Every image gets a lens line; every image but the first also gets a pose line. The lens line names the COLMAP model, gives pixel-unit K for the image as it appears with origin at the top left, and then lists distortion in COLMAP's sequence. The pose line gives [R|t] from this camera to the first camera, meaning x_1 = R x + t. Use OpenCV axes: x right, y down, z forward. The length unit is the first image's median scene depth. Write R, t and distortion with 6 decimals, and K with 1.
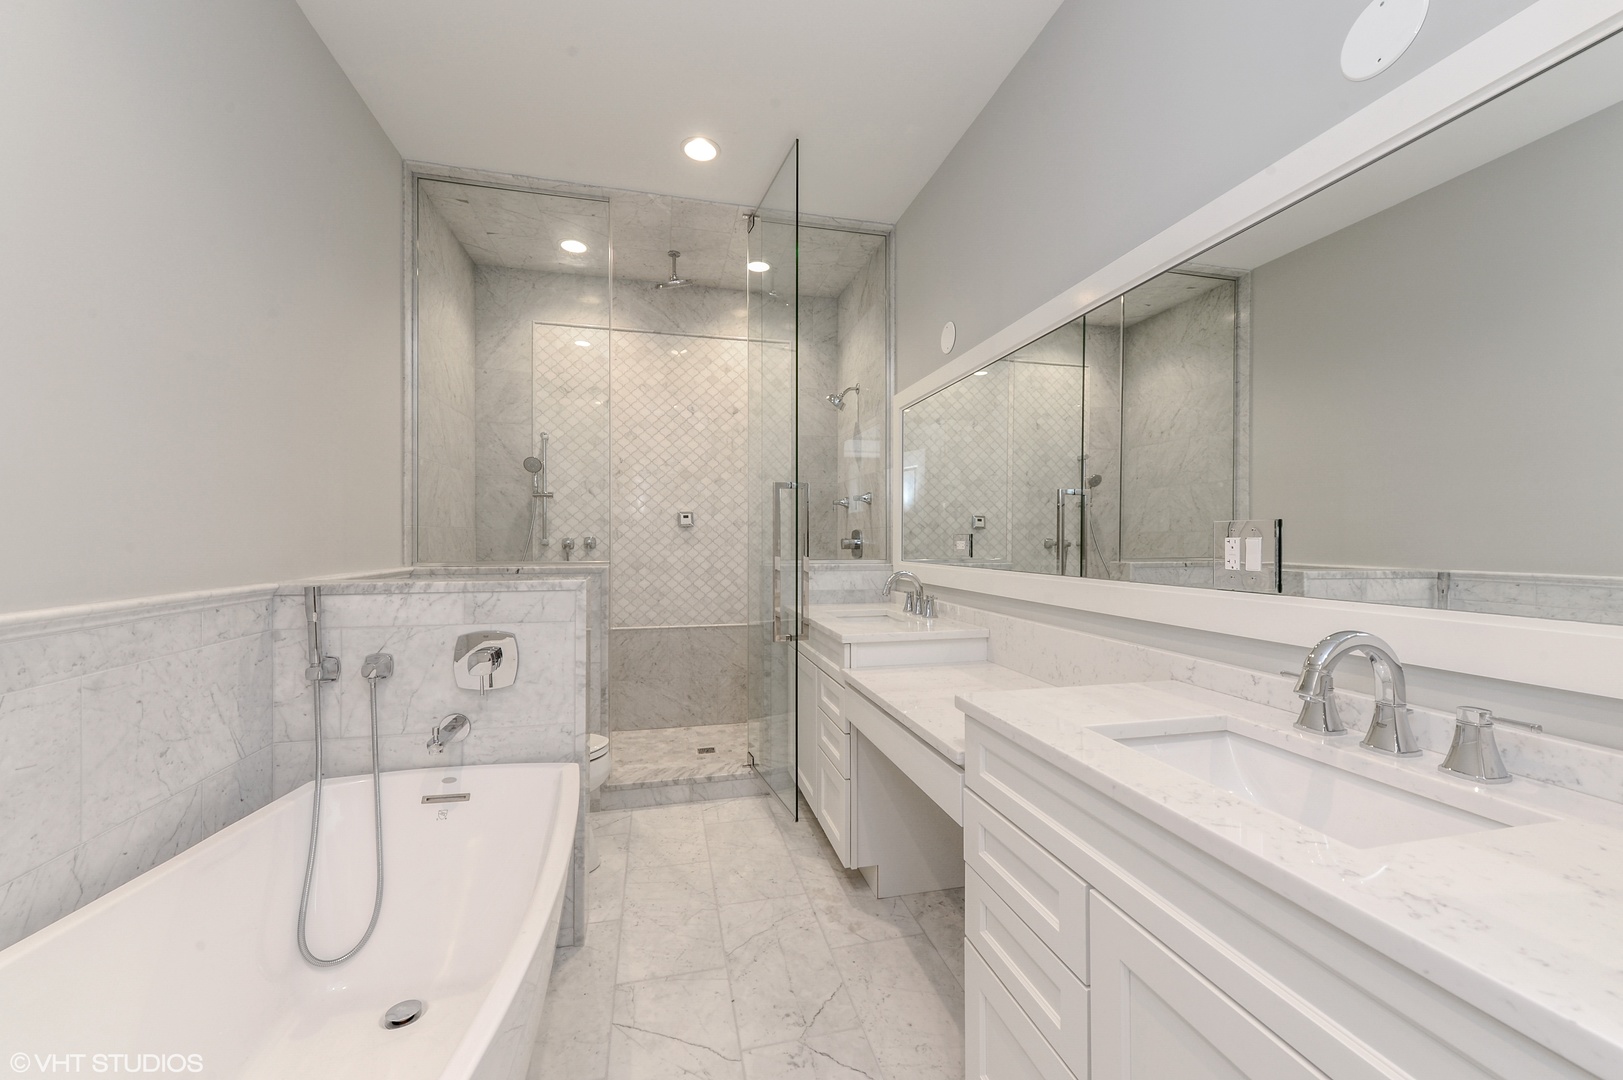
lens RADIAL K [[637.4, 0, 809.5], [0, 637.4, 538.3], [0, 0, 1]] dist [0.017621, 0.000164]
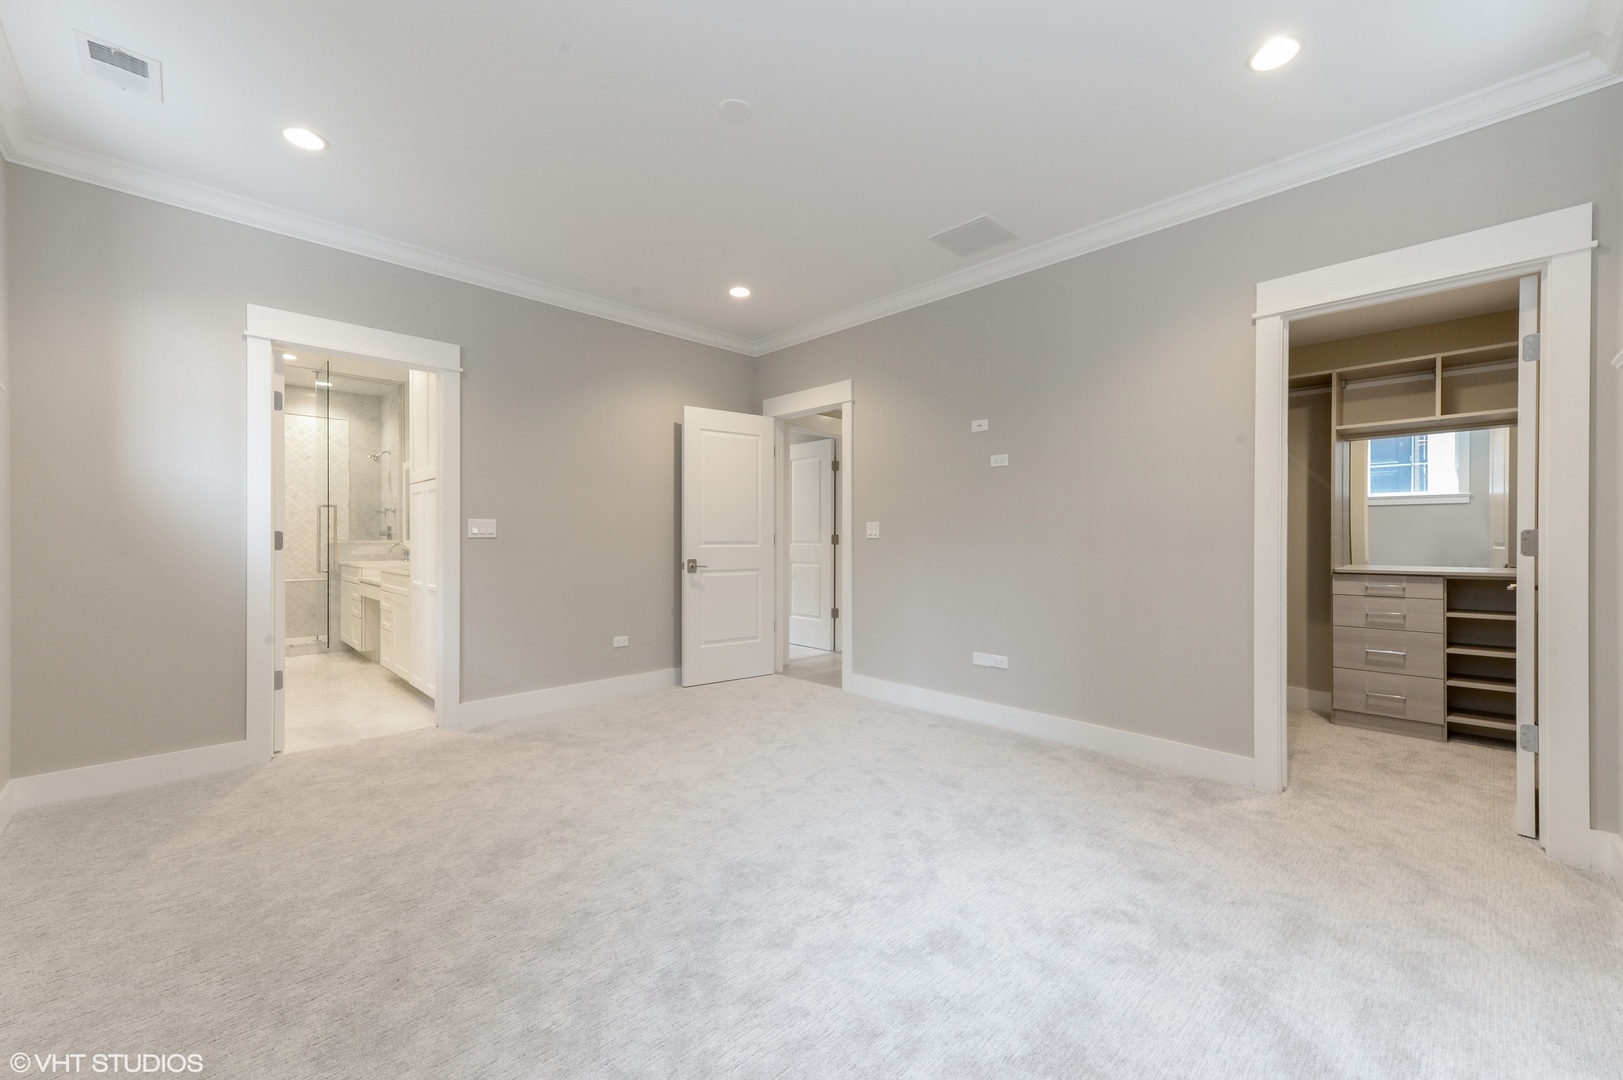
lens RADIAL K [[637.4, 0, 810.6], [0, 637.4, 538.8], [0, 0, 1]] dist [0.017621, 0.000164]
pose [[0.856504, 0.000989, 0.516140, 0.157585], [-0.001304, 0.999999, 0.000248, 0.022388], [-0.516139, -0.000886, 0.856504, -1.267029]]
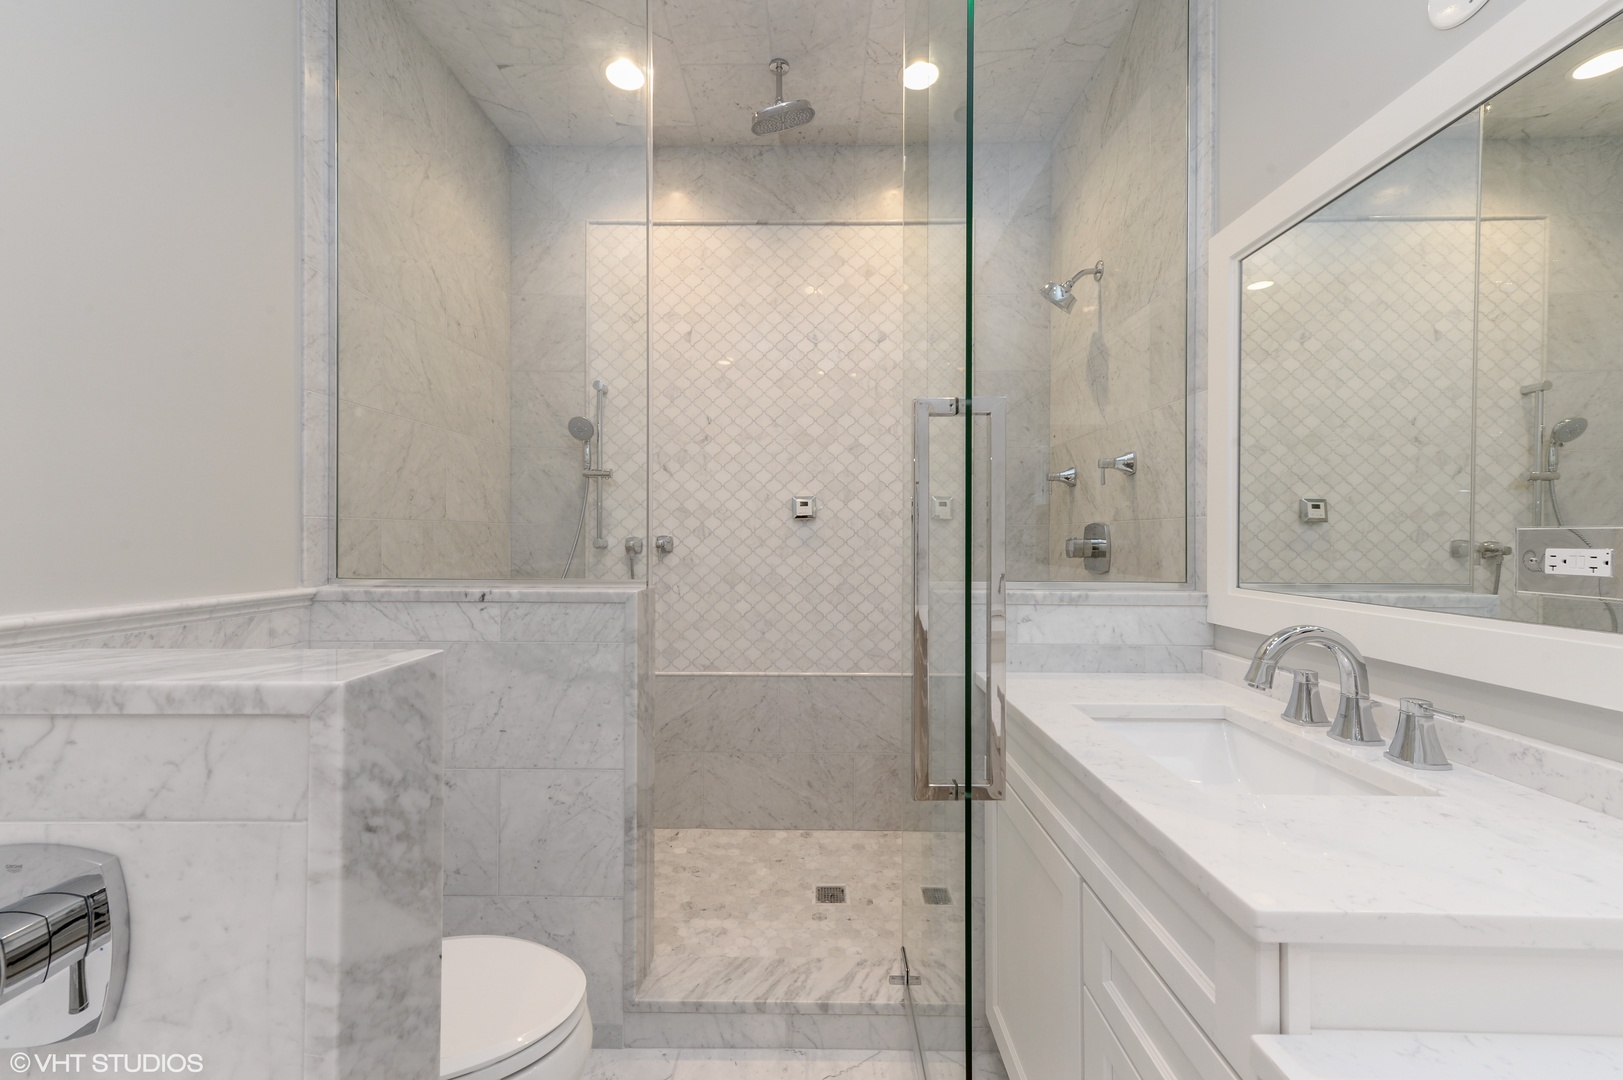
lens RADIAL K [[637.4, 0, 805.5], [0, 637.4, 536.7], [0, 0, 1]] dist [0.017621, 0.000164]
pose [[0.969361, 0.001699, -0.245636, -0.034857], [-0.001768, 0.999998, -0.000062, -0.001023], [0.245636, 0.000494, 0.969362, 0.383092]]
